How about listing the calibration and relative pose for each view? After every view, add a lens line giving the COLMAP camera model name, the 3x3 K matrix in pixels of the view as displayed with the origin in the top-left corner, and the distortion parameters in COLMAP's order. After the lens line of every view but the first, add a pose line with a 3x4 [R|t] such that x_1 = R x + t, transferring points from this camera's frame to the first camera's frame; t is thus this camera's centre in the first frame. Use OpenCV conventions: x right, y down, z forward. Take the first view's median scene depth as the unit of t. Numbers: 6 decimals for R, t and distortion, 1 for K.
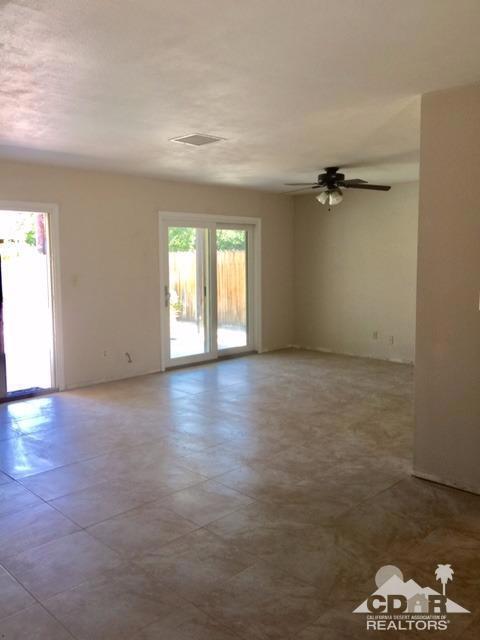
lens RADIAL K [[546.6, 0, 240.0], [0, 546.6, 320.0], [0, 0, 1]] dist [0.098607, -0.147801]
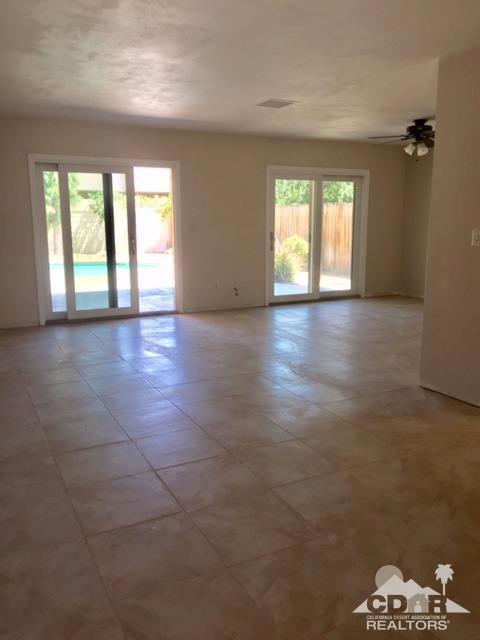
lens RADIAL K [[546.6, 0, 240.0], [0, 546.6, 320.0], [0, 0, 1]] dist [0.098607, -0.147801]
pose [[0.954798, 0.064030, -0.290277, 0.146131], [-0.041228, 0.995612, 0.084004, 0.028285], [0.294382, -0.068240, 0.953248, -0.129054]]
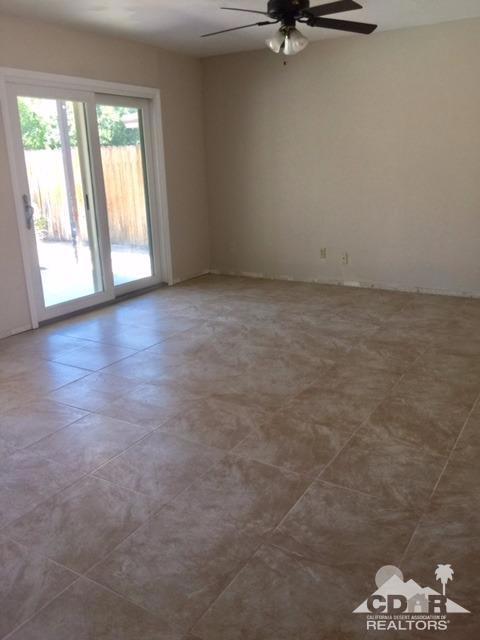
lens RADIAL K [[546.6, 0, 240.0], [0, 546.6, 320.0], [0, 0, 1]] dist [0.098607, -0.147801]
pose [[0.971503, -0.085624, 0.221022, -0.047964], [0.048230, 0.984375, 0.169353, -0.016951], [-0.232069, -0.153867, 0.960452, 0.309627]]
